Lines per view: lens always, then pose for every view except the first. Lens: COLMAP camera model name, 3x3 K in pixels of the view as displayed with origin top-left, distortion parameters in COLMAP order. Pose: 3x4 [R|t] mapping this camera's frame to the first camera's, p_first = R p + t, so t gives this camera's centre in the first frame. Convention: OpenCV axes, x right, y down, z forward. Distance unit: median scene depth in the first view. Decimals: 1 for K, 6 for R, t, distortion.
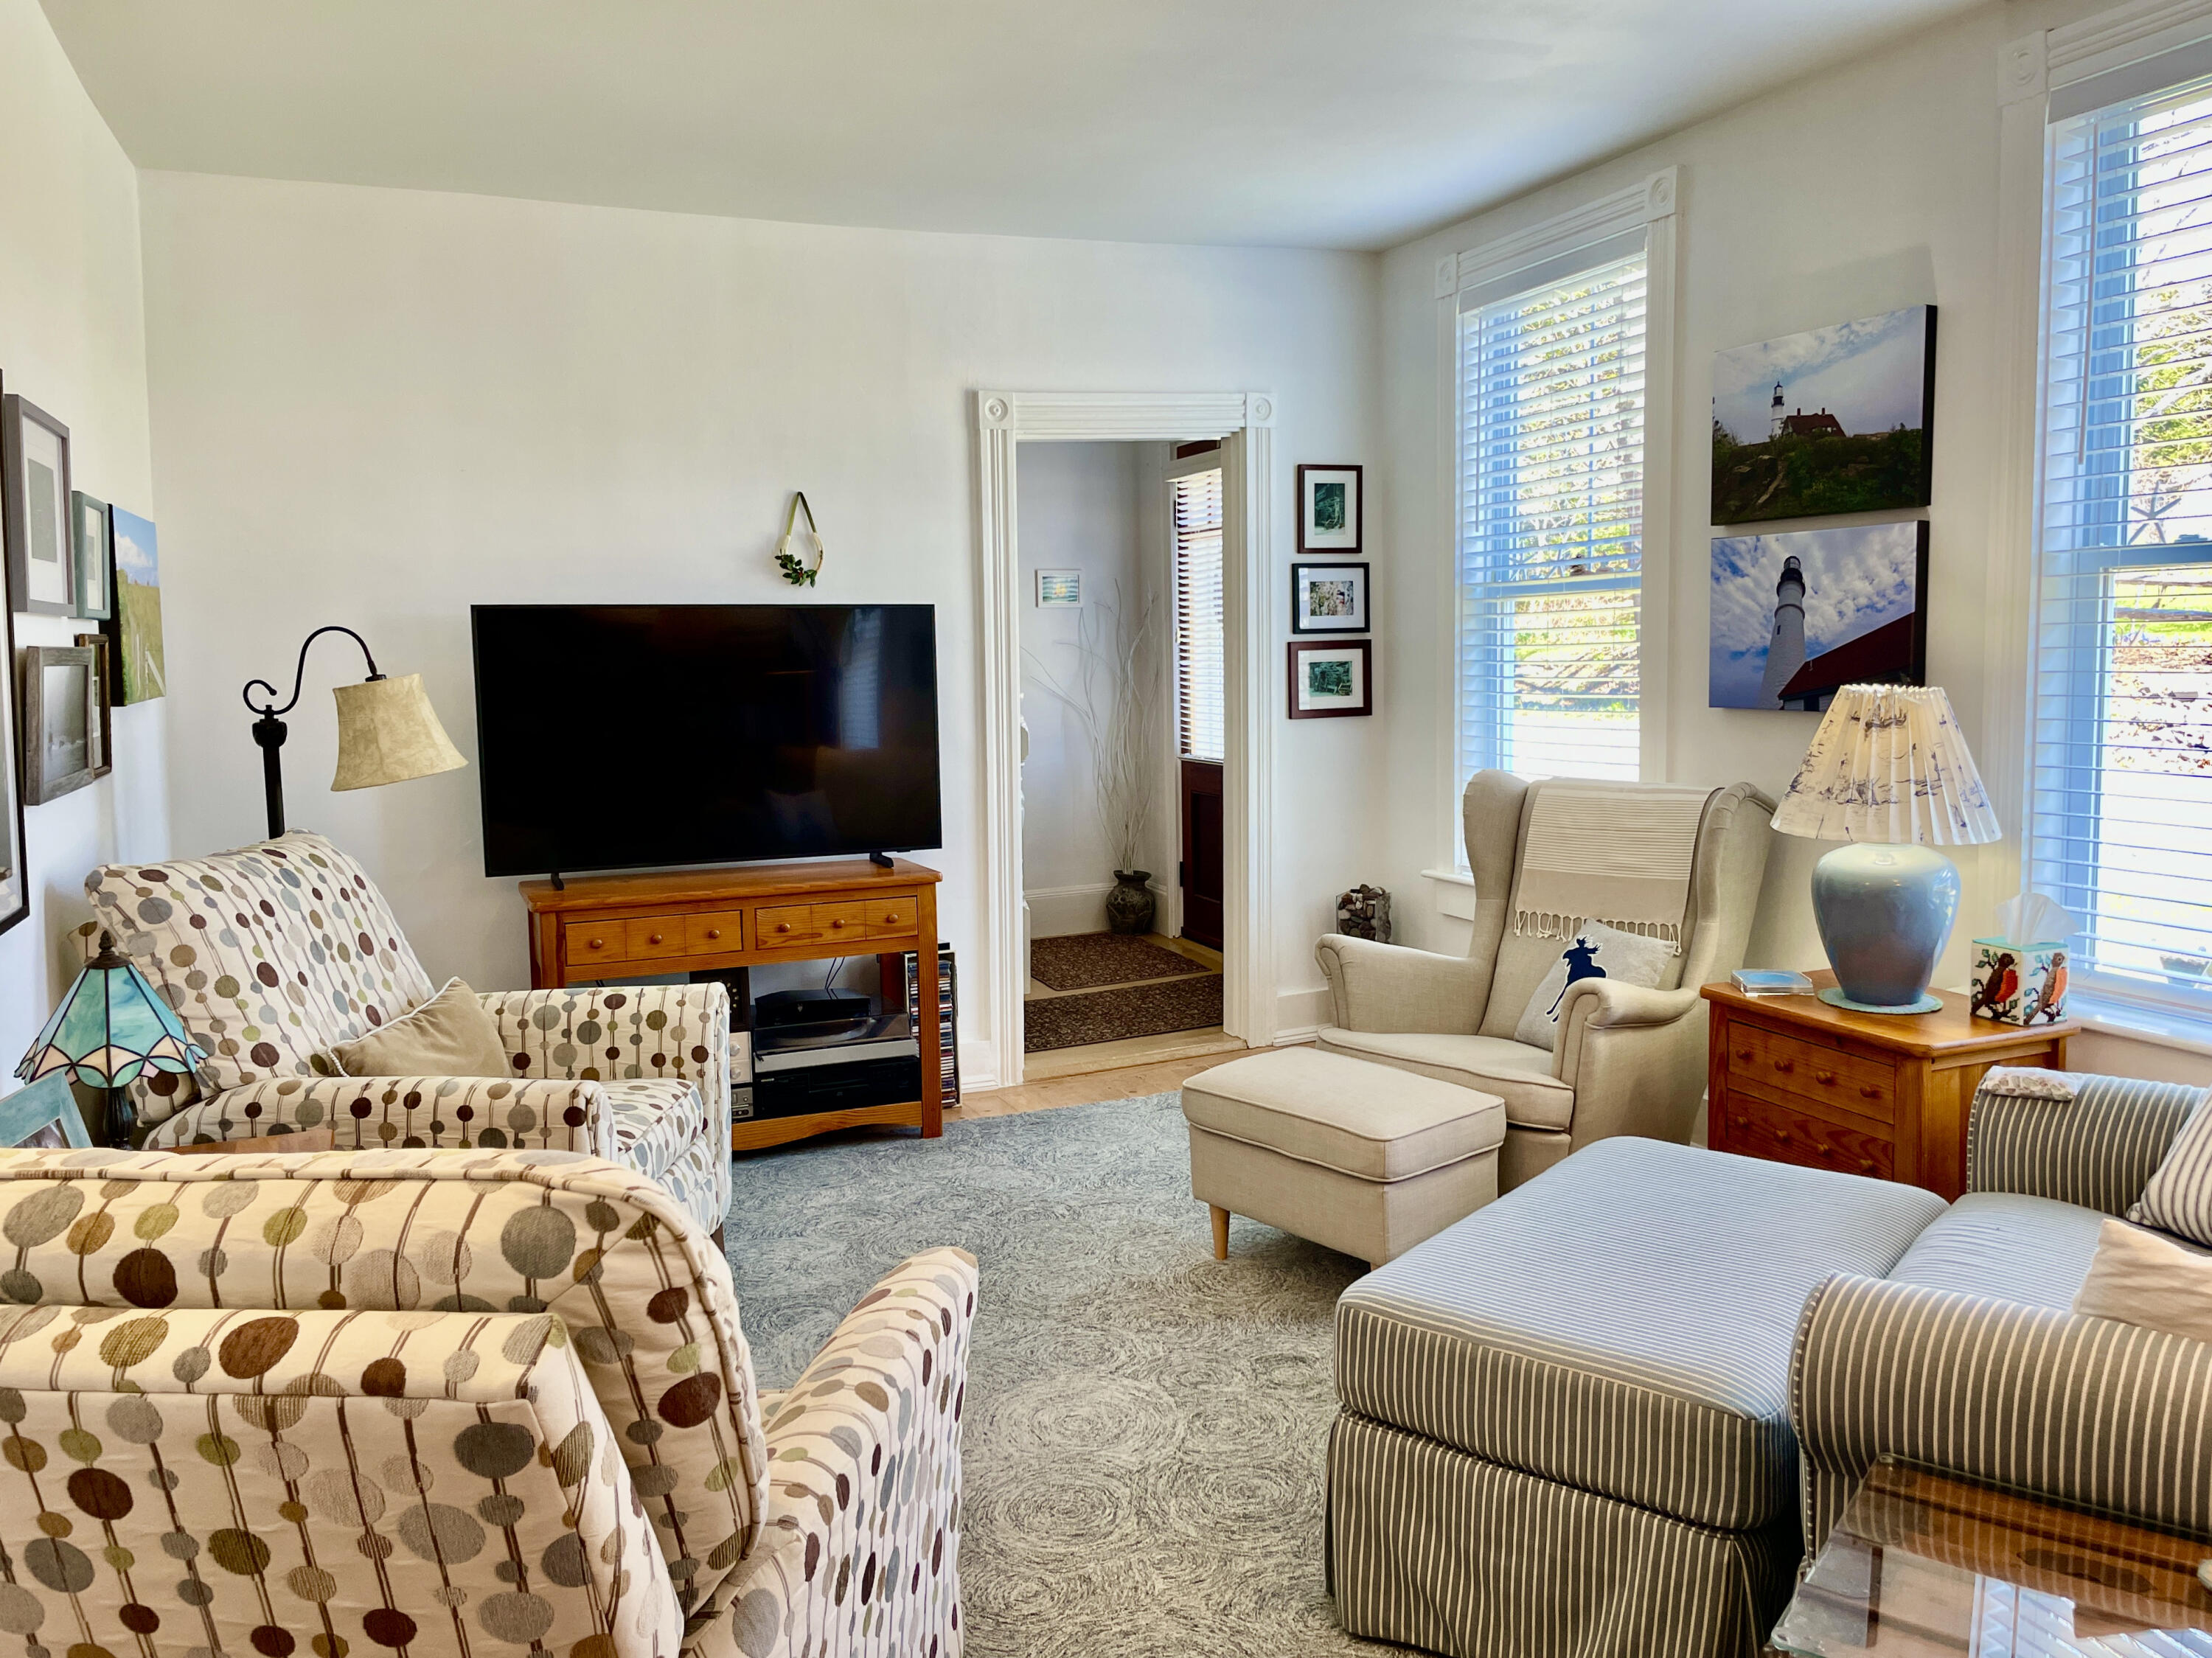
lens RADIAL K [[1677.9, 0, 1108.8], [0, 1677.9, 811.5], [0, 0, 1]] dist [0.089584, -0.117943]
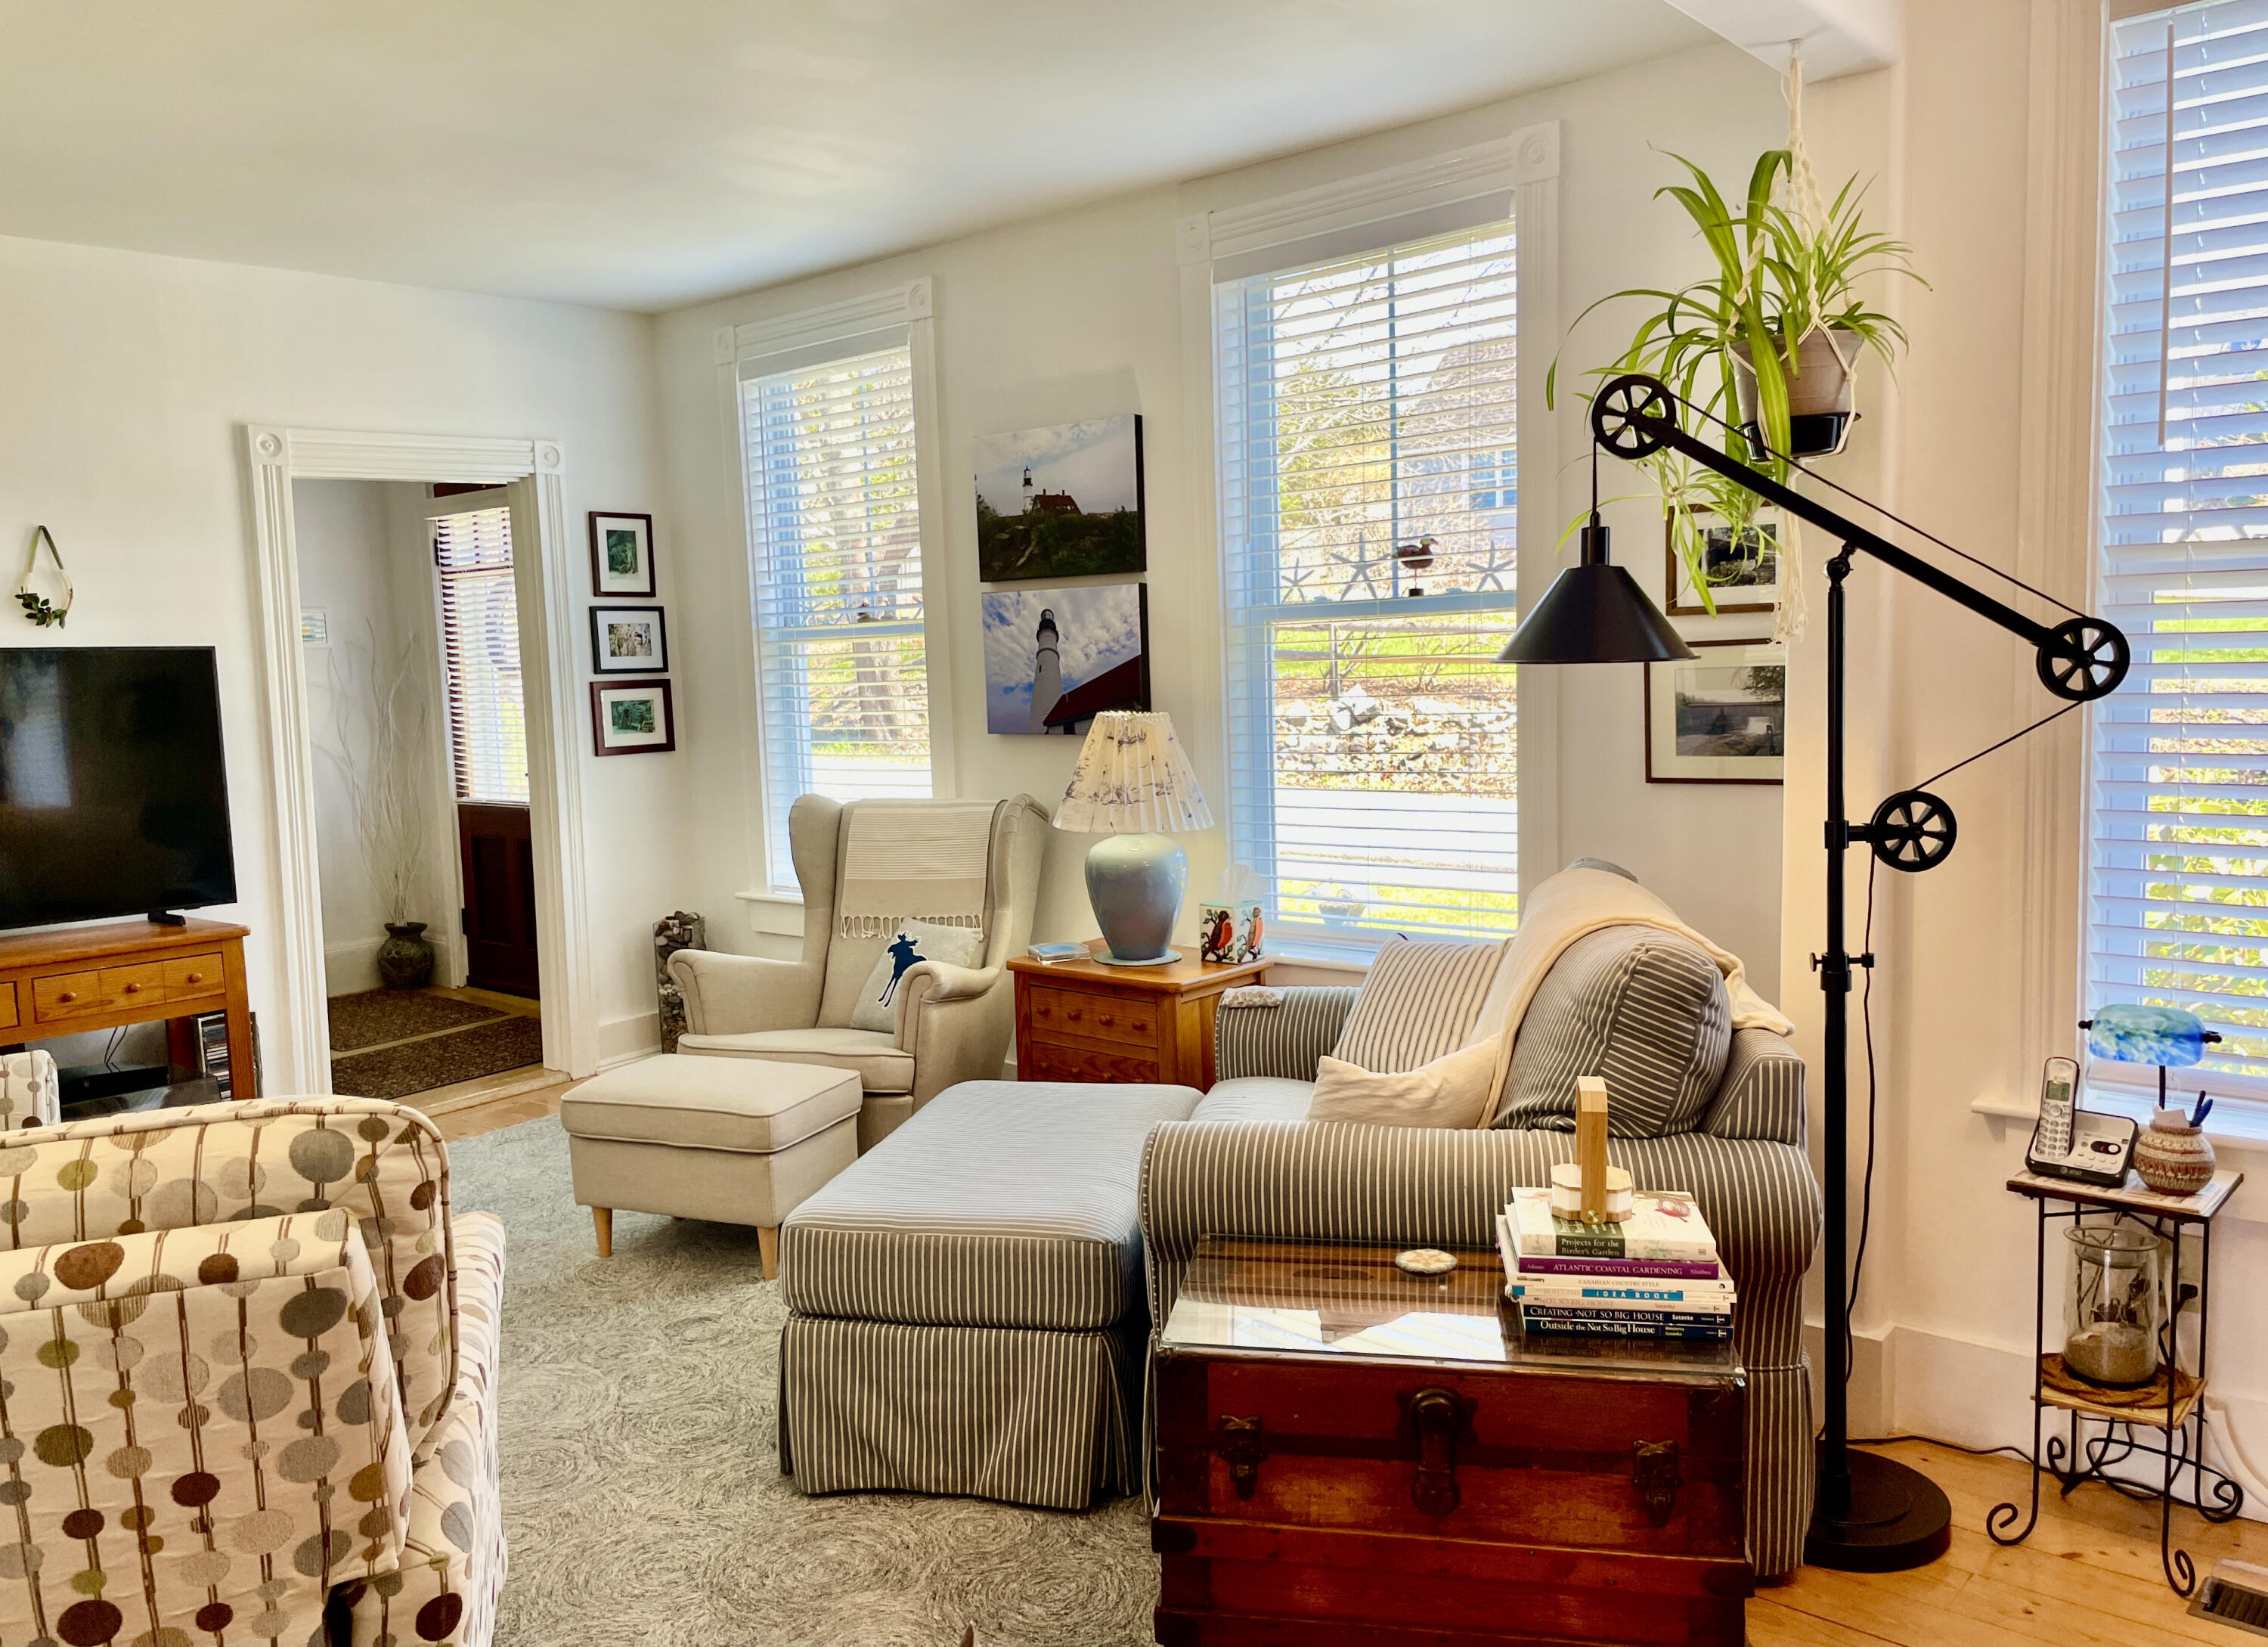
lens RADIAL K [[1706.0, 0, 1134.0], [0, 1706.0, 823.5], [0, 0, 1]] dist [0.113137, -0.176484]
pose [[0.891130, -0.050351, 0.450947, -0.117887], [0.058474, 0.998281, -0.004088, 0.014875], [-0.449965, 0.030012, 0.892542, -0.141484]]
